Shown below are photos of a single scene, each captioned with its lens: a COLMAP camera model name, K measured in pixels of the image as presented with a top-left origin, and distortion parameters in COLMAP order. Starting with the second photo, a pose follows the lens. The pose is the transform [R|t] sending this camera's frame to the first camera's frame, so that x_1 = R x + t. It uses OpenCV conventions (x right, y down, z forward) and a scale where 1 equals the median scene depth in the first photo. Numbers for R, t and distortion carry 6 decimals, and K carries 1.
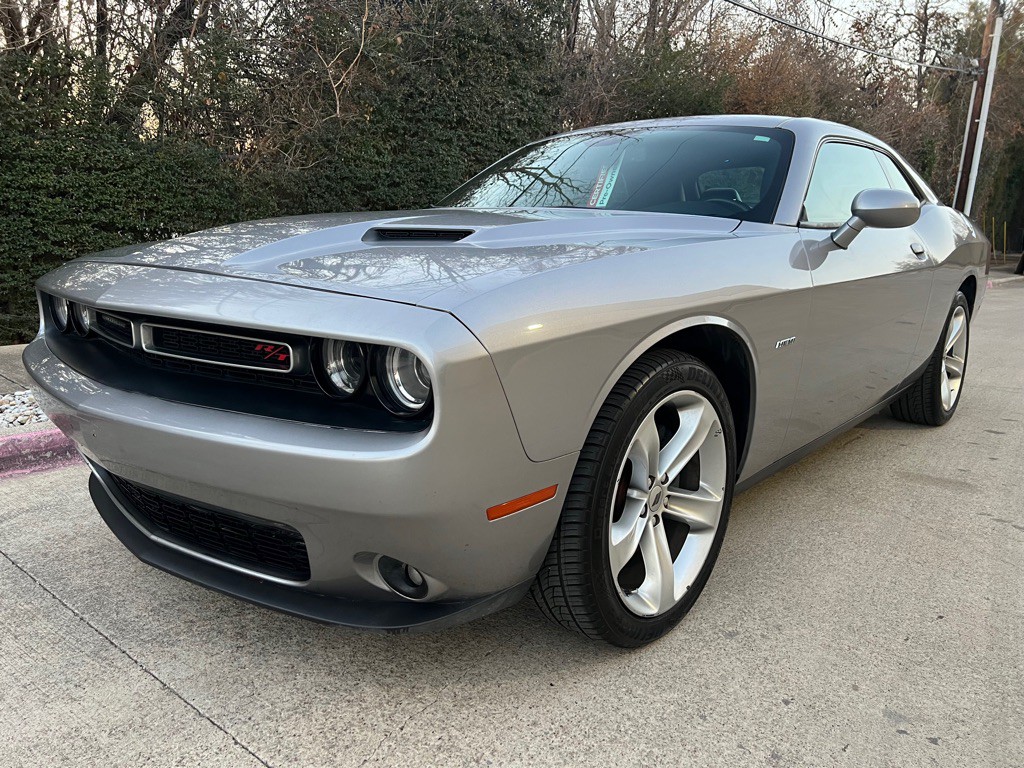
lens RADIAL K [[765.7, 0, 504.8], [0, 765.7, 381.1], [0, 0, 1]] dist [0.052711, -0.058153]
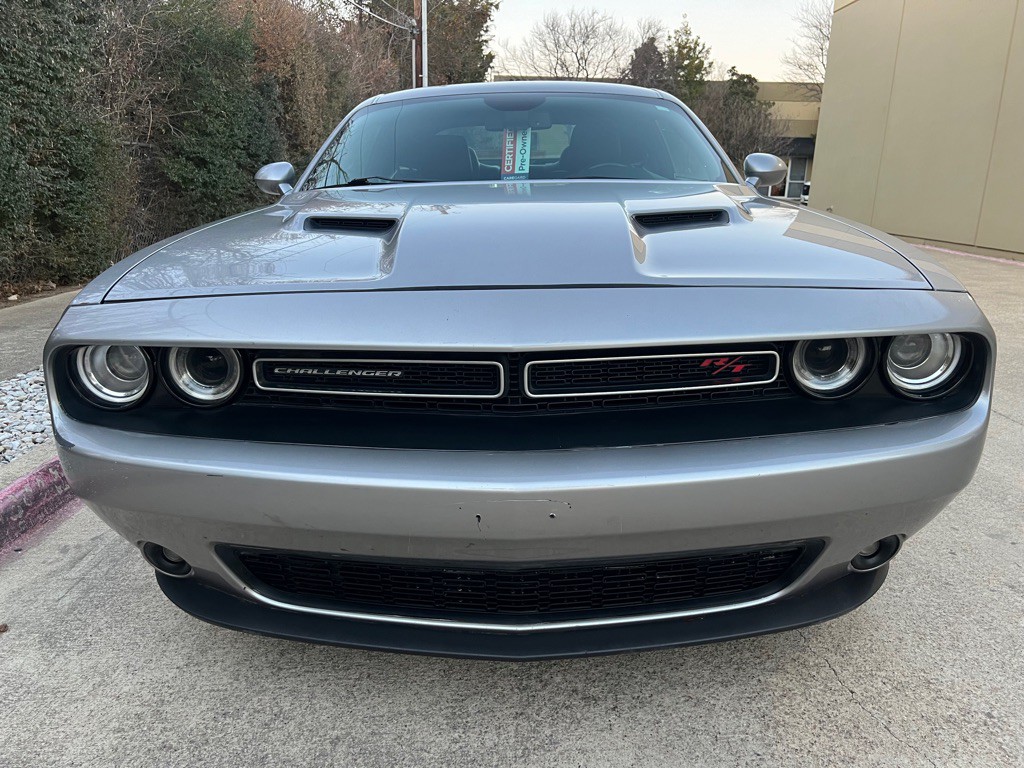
lens RADIAL K [[765.7, 0, 510.6], [0, 765.7, 383.2], [0, 0, 1]] dist [0.052711, -0.058153]
pose [[0.767688, -0.197230, 0.609718, -0.751789], [0.155057, 0.980357, 0.121893, -0.118374], [-0.621782, 0.000965, 0.783190, 0.327858]]
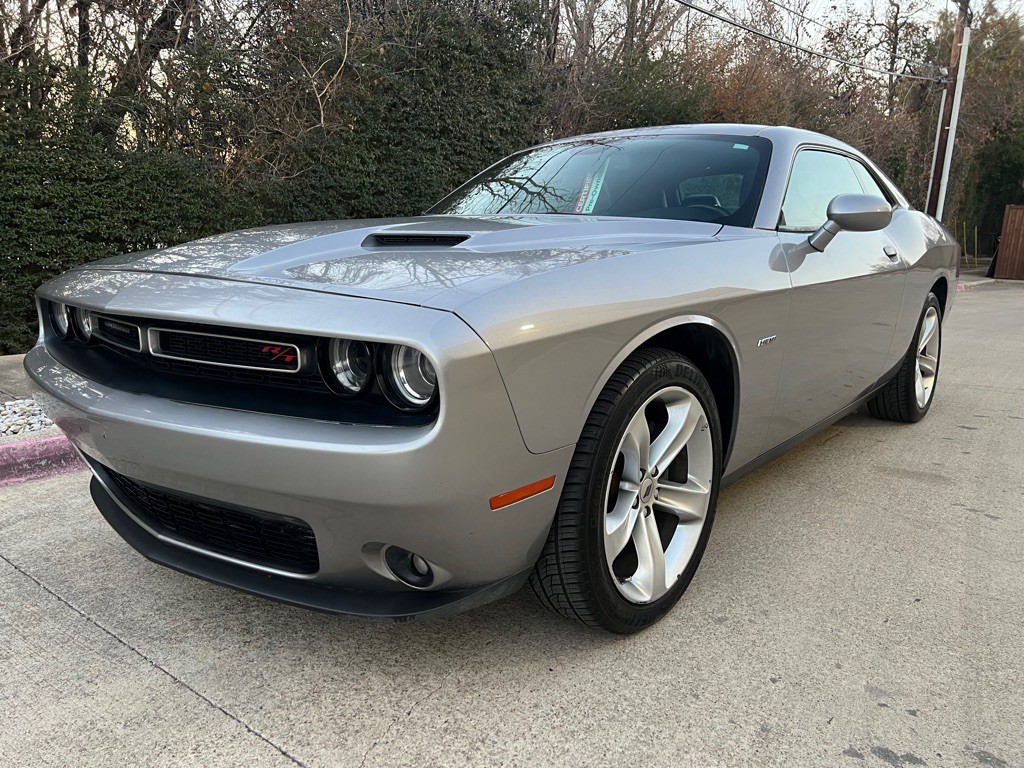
lens RADIAL K [[765.7, 0, 510.1], [0, 765.7, 382.5], [0, 0, 1]] dist [0.052711, -0.058153]
pose [[0.999490, -0.013406, 0.028999, -0.015163], [0.013661, 0.999870, -0.008615, 0.010623], [-0.028879, 0.009007, 0.999542, -0.033967]]
